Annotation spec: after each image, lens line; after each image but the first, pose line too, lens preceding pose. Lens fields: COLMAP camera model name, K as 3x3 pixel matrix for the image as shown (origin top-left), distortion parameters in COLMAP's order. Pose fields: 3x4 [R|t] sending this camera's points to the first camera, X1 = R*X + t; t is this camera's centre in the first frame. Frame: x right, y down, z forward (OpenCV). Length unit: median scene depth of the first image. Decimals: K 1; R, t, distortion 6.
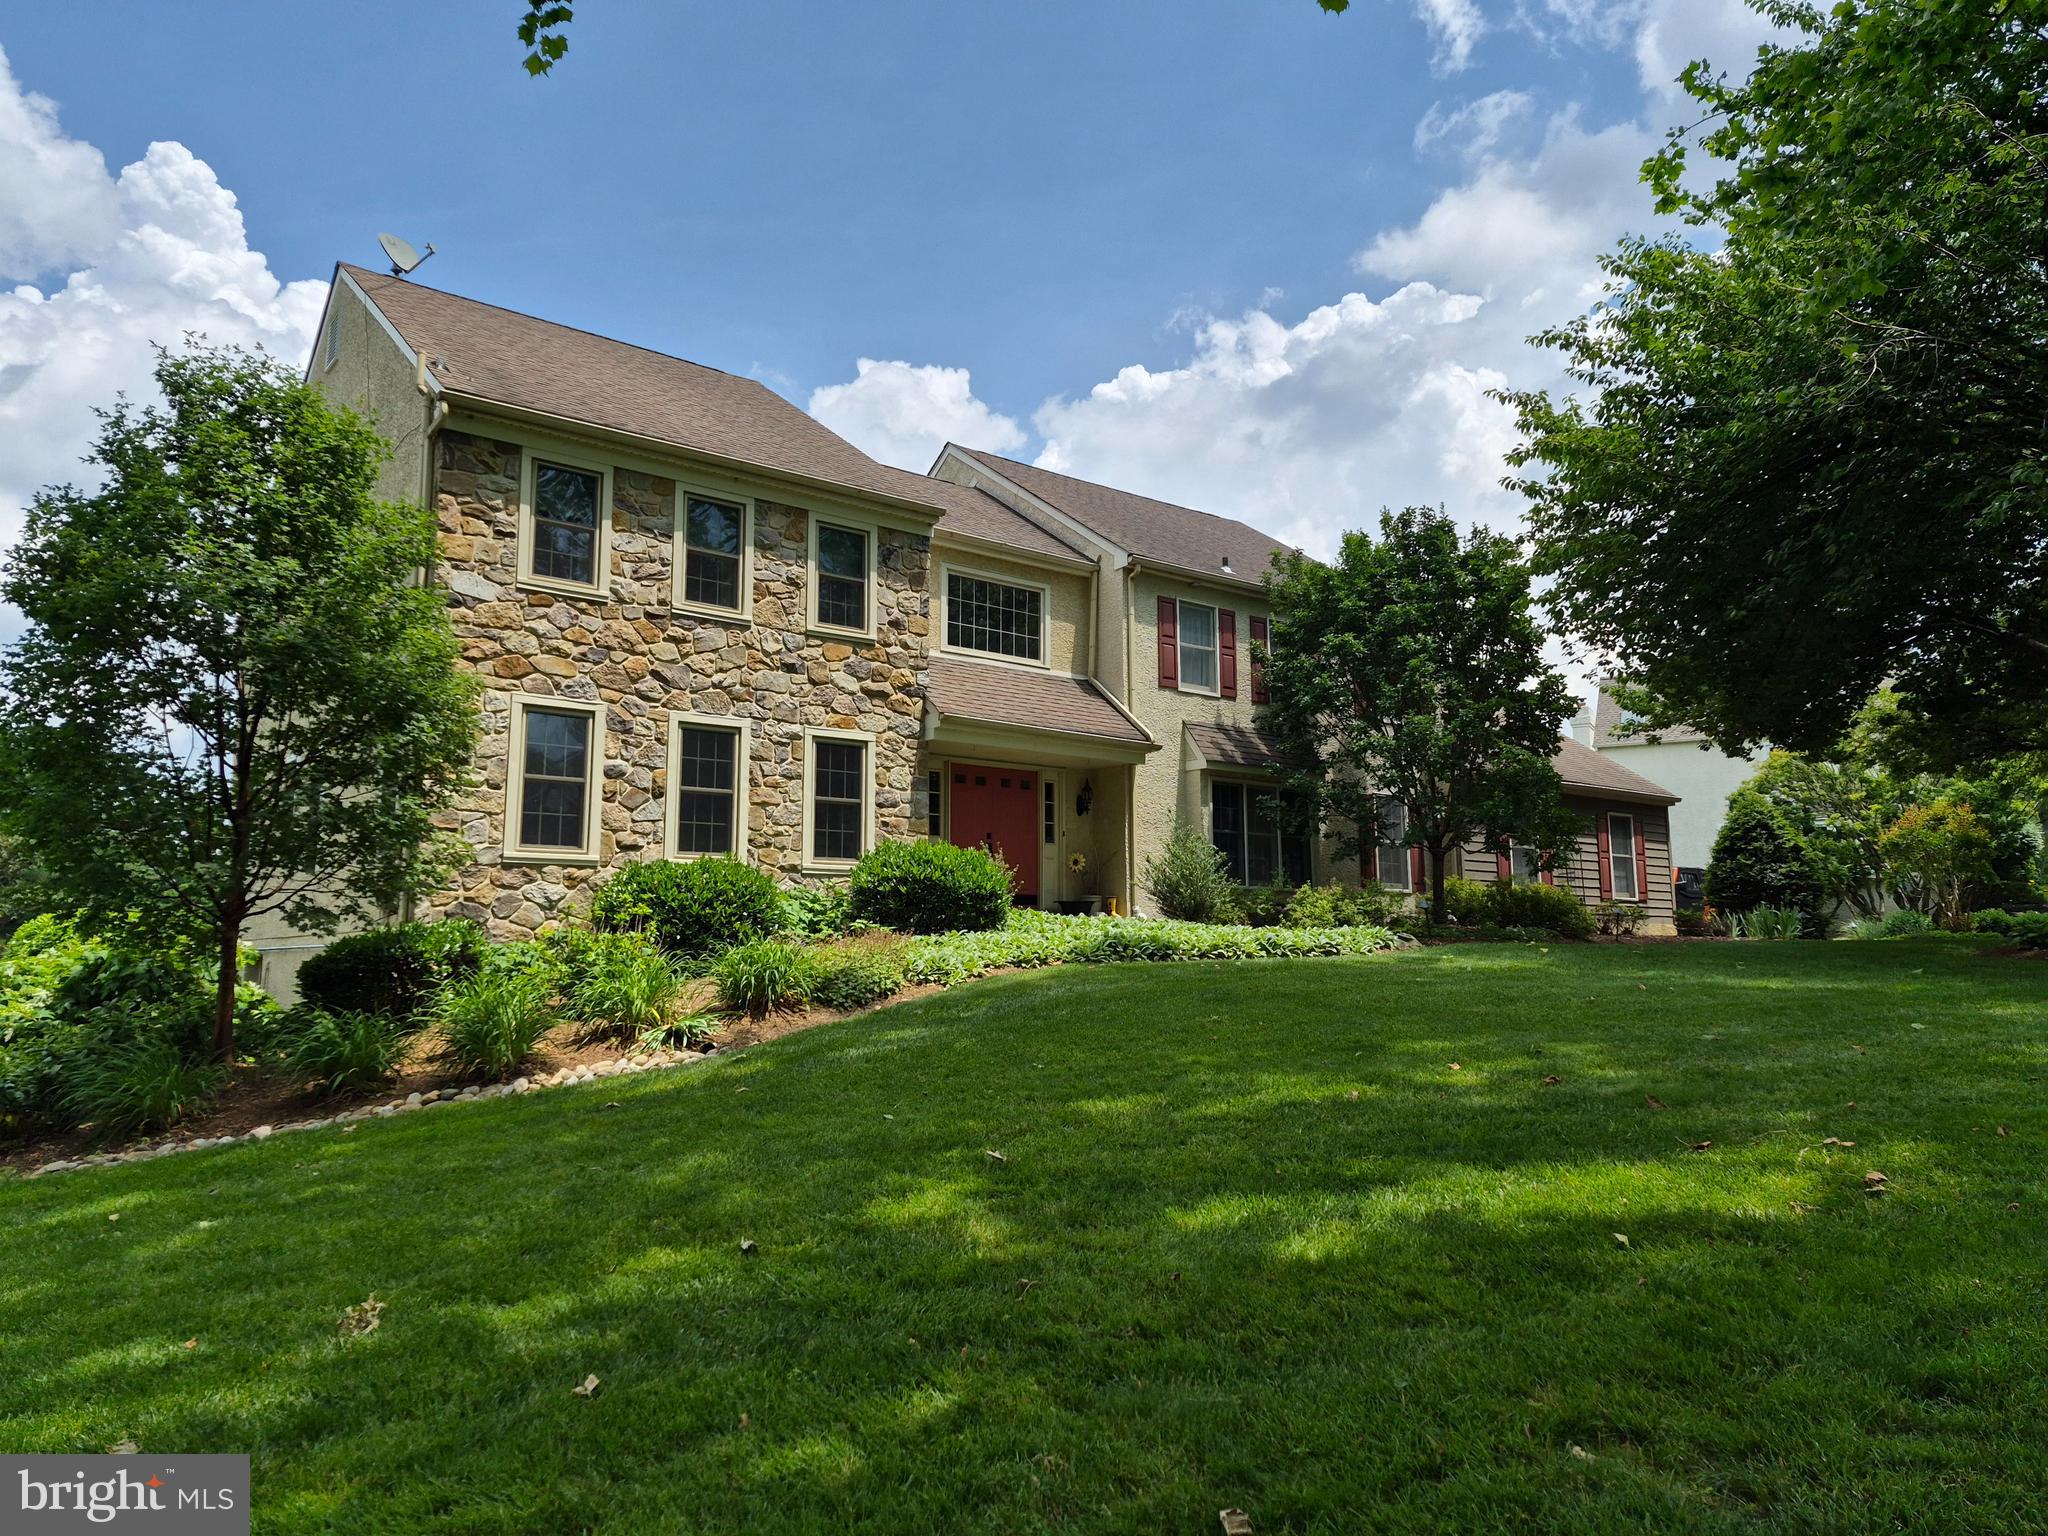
lens RADIAL K [[1379.7, 0, 1024.4], [0, 1379.7, 830.5], [0, 0, 1]] dist [0.162211, 0.000692]
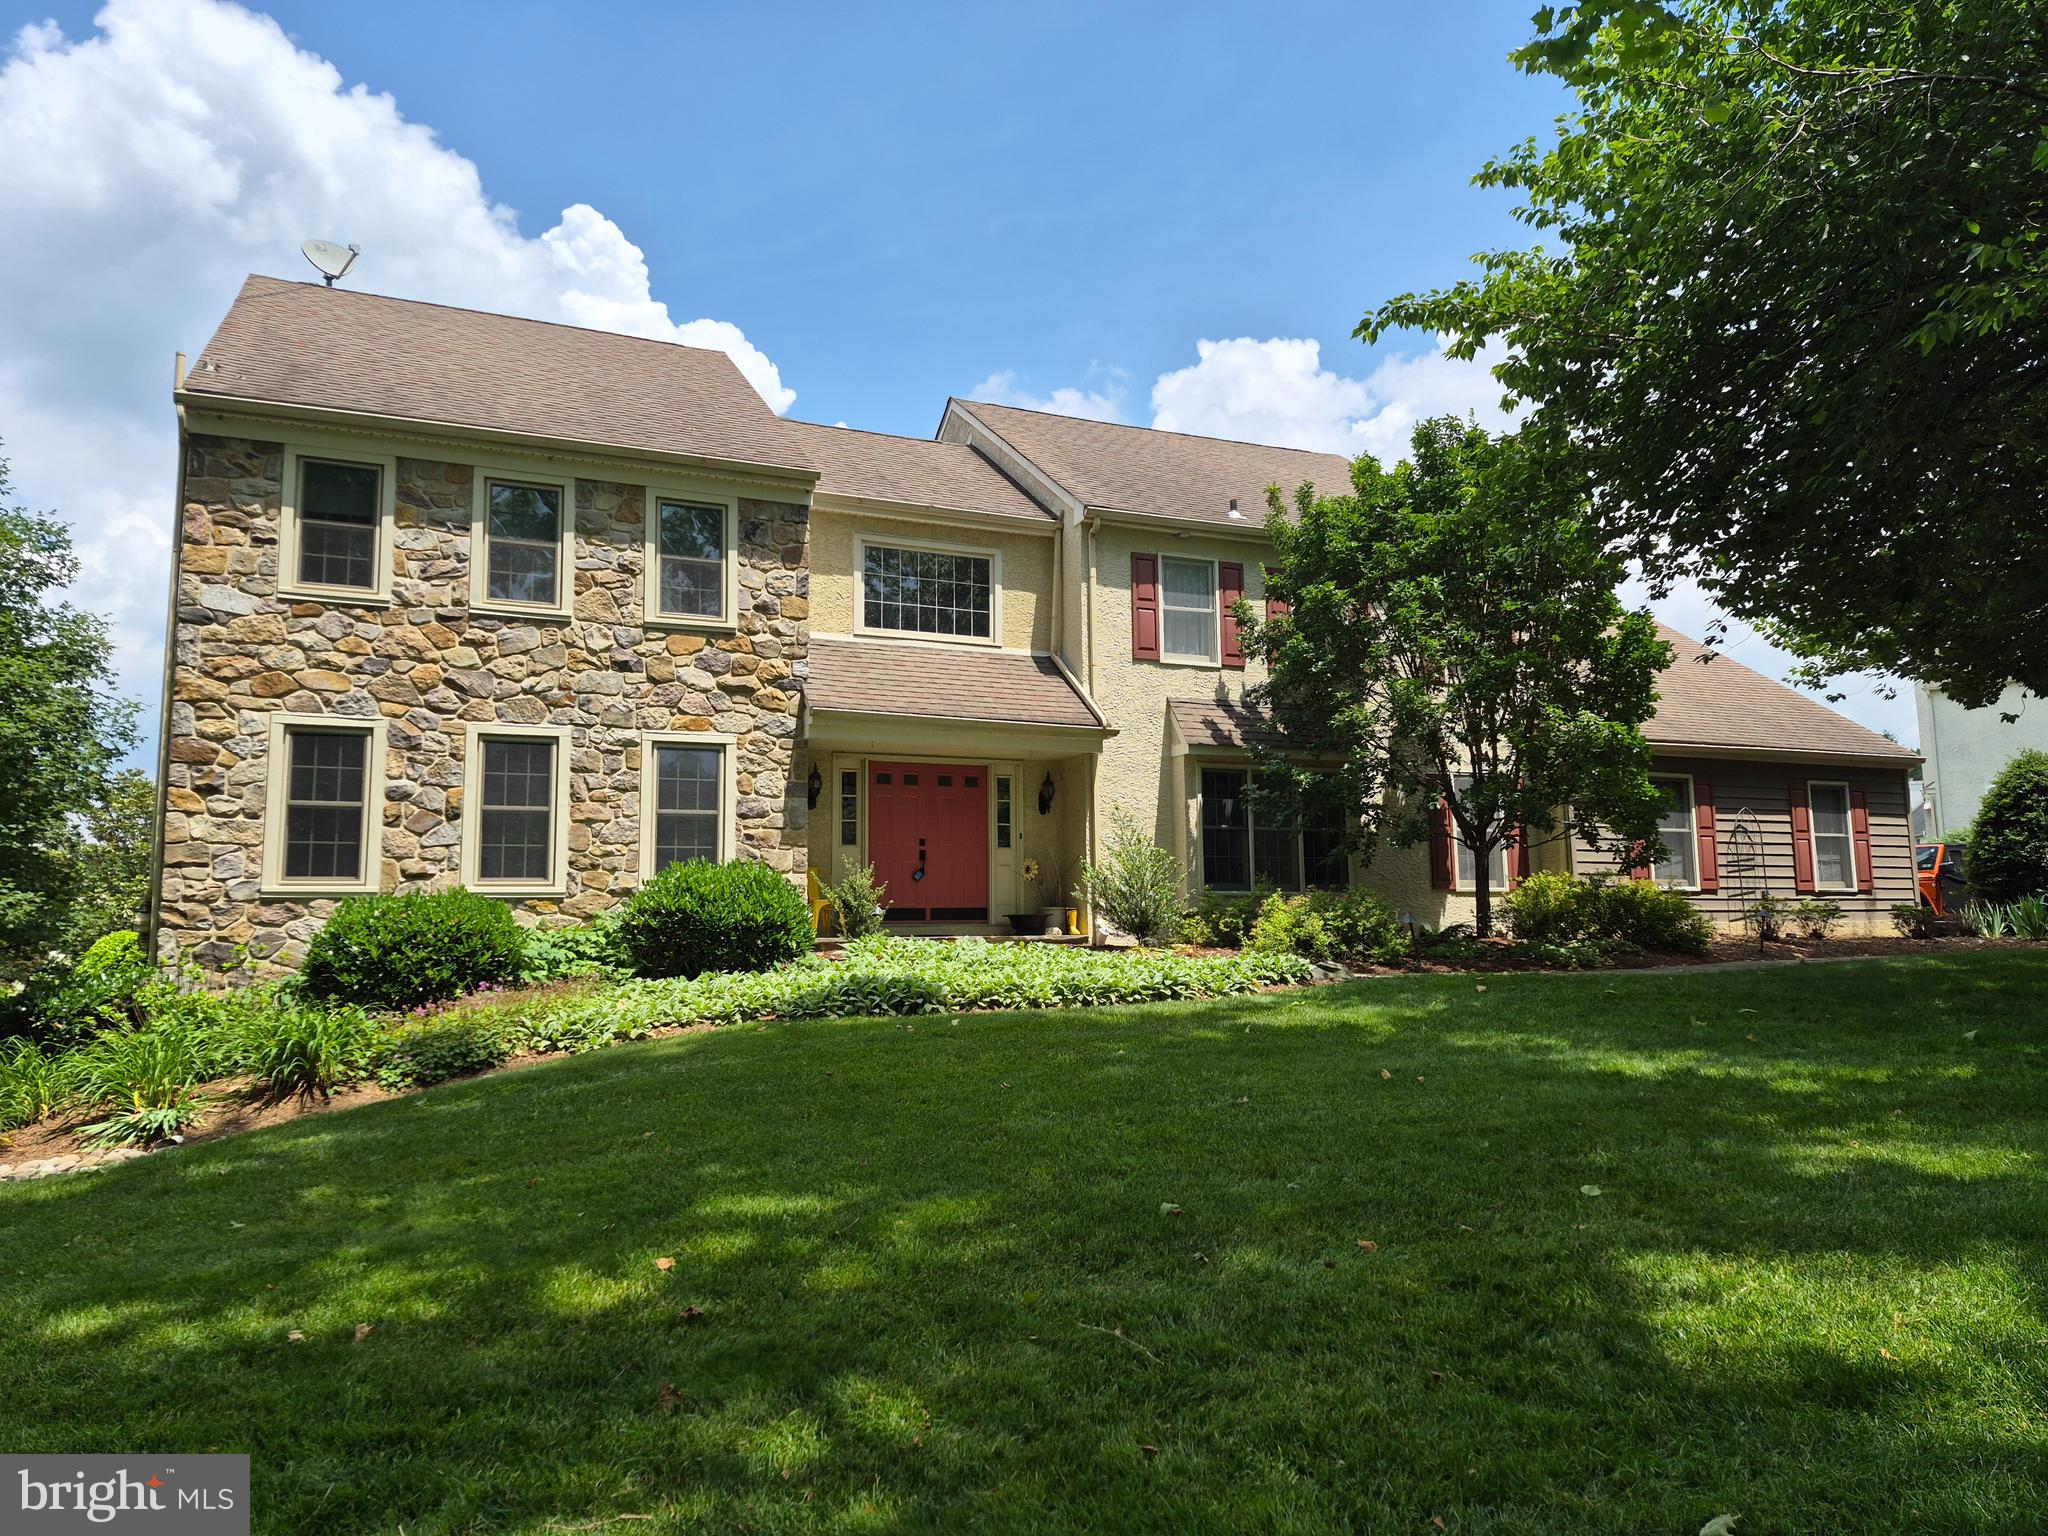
lens RADIAL K [[1352.9, 0, 1024.0], [0, 1352.9, 840.9], [0, 0, 1]] dist [0.084383, -0.002555]
pose [[0.966475, -0.025128, -0.255527, 0.303566], [0.031556, 0.999279, 0.021088, -0.015837], [0.254813, -0.028445, 0.966572, 0.221707]]
